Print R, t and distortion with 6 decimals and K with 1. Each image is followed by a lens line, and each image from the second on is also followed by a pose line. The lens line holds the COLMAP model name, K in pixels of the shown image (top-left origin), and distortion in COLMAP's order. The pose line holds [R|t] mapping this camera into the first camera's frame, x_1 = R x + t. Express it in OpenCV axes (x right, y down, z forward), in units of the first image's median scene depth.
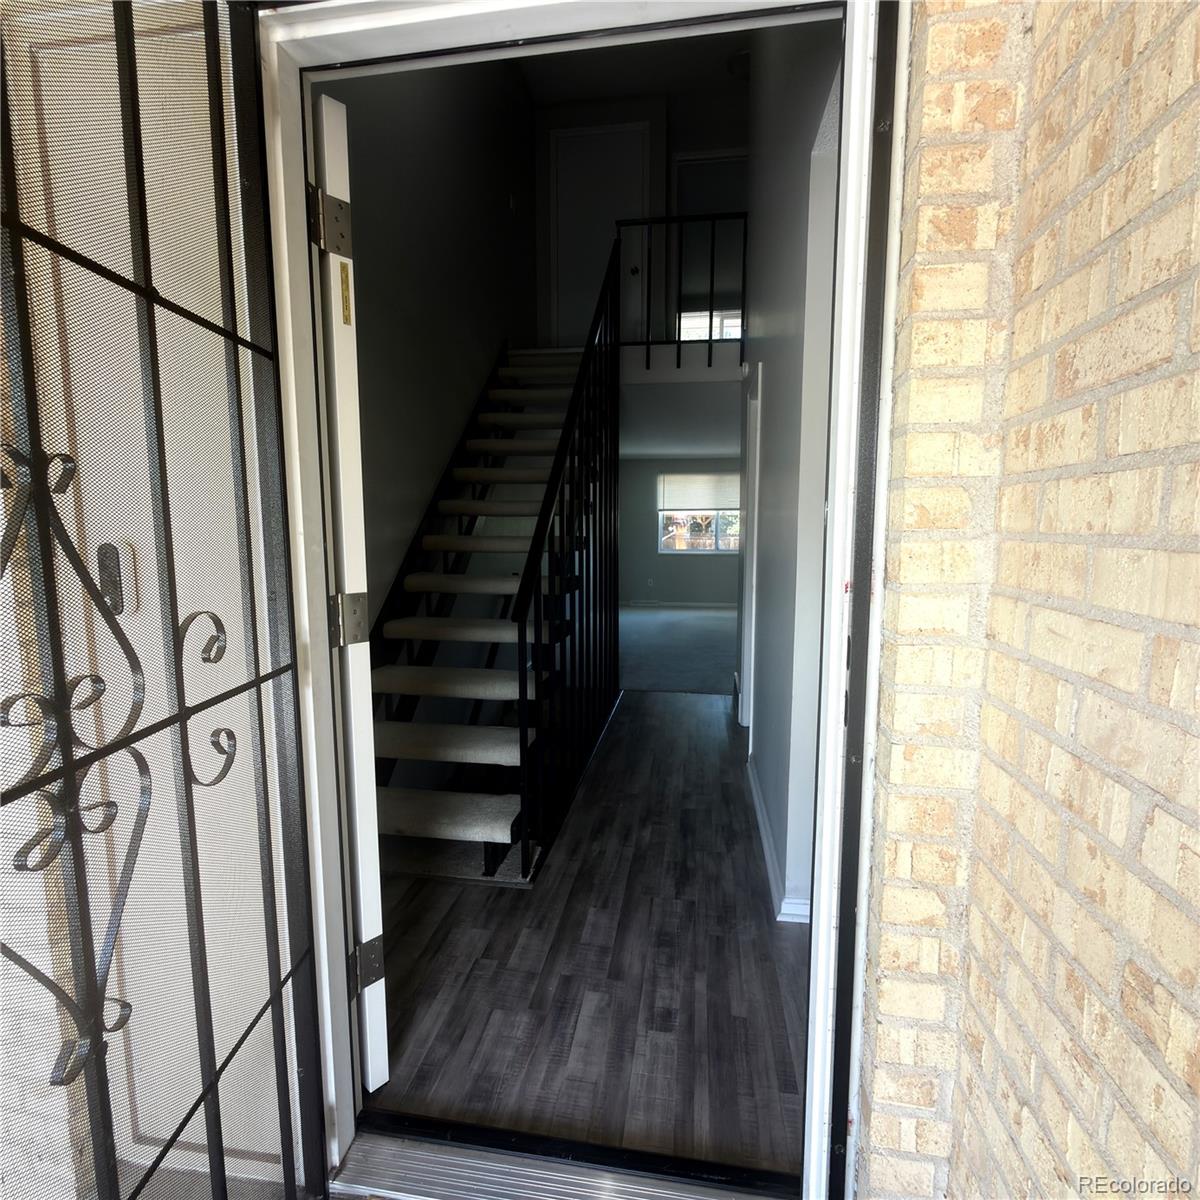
lens RADIAL K [[638.5, 0, 598.5], [0, 638.5, 597.3], [0, 0, 1]] dist [0.001589, 0.000421]
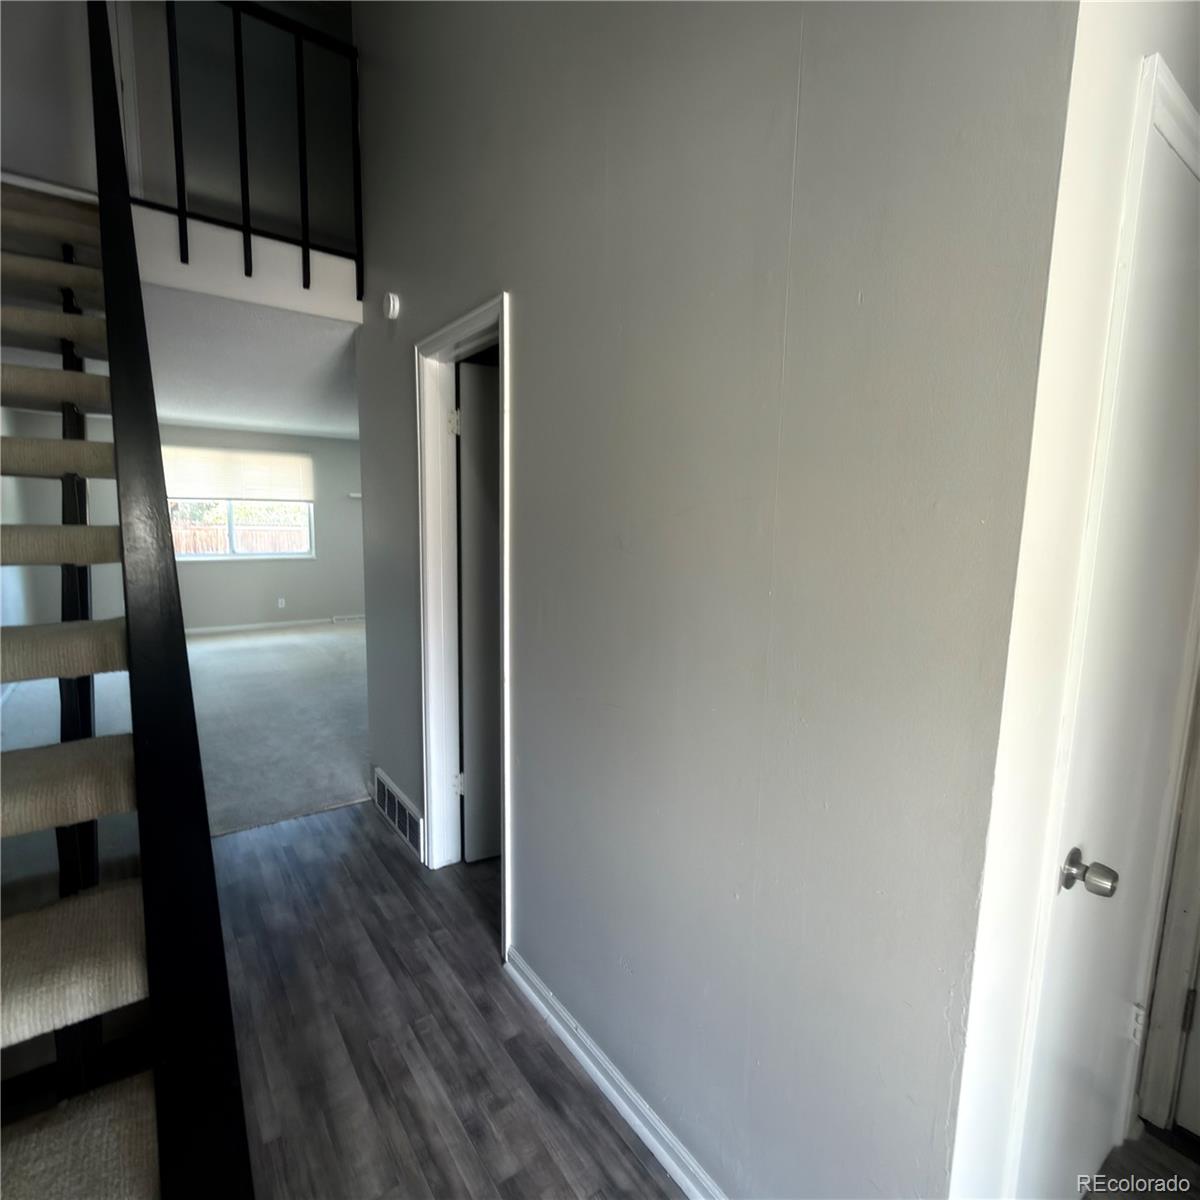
lens RADIAL K [[638.5, 0, 598.5], [0, 638.5, 597.3], [0, 0, 1]] dist [0.001589, 0.000421]
pose [[0.710408, -0.078341, 0.699416, -0.120324], [0.055712, 0.996927, 0.055077, -0.138923], [-0.701581, -0.000161, 0.712589, 0.599998]]
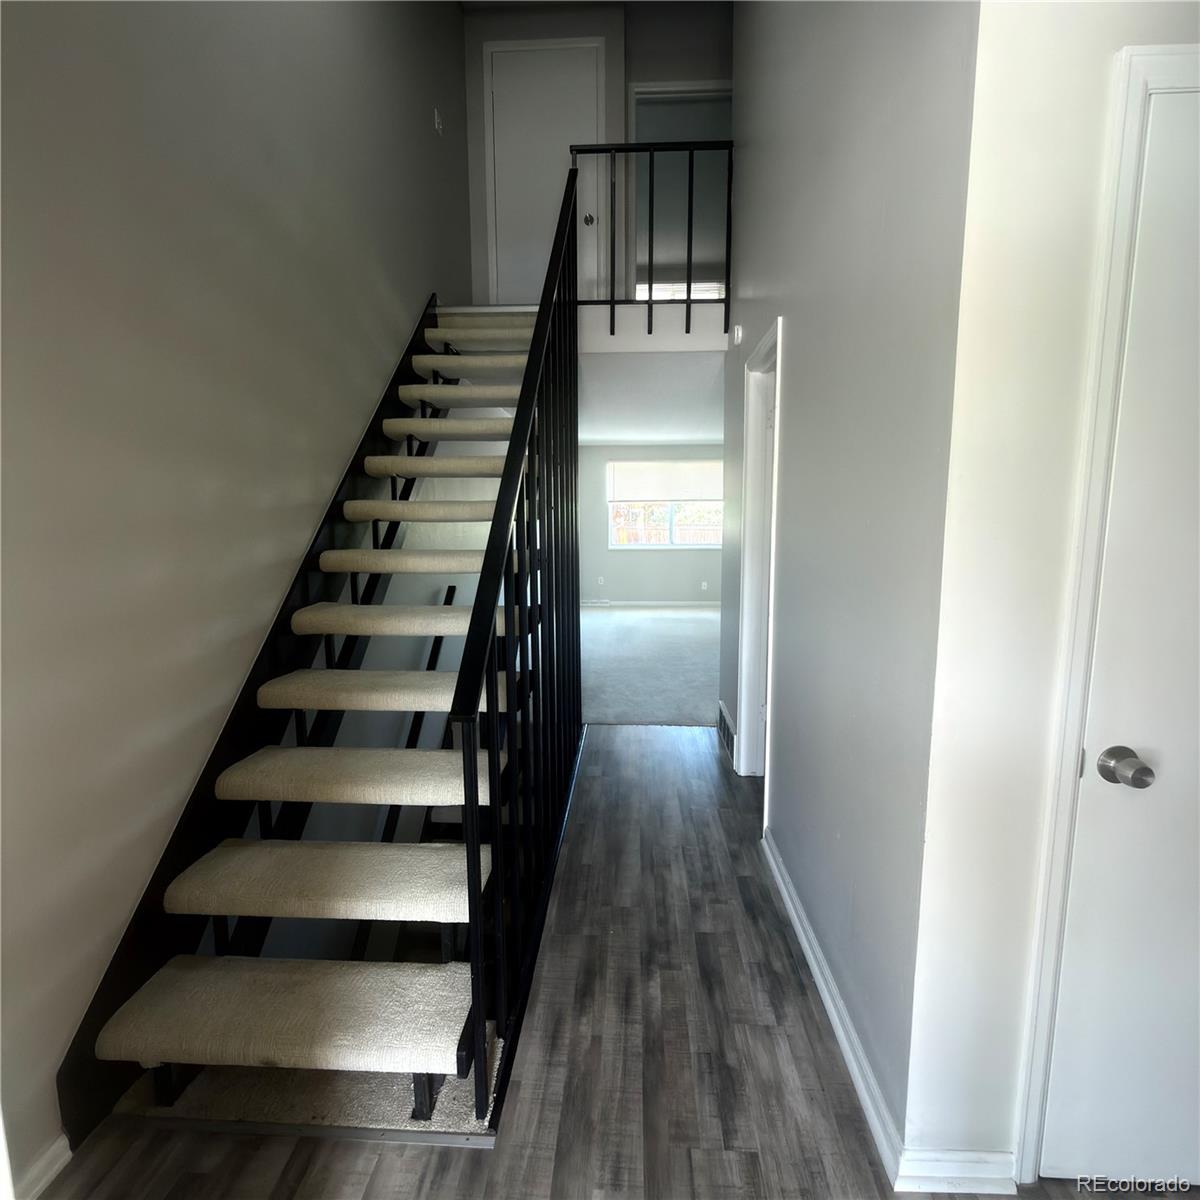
lens RADIAL K [[638.5, 0, 598.5], [0, 638.5, 597.3], [0, 0, 1]] dist [0.001589, 0.000421]
pose [[0.994979, -0.016891, 0.098652, -0.043172], [0.014759, 0.999642, 0.022301, -0.066017], [-0.098994, -0.020733, 0.994872, 0.300704]]
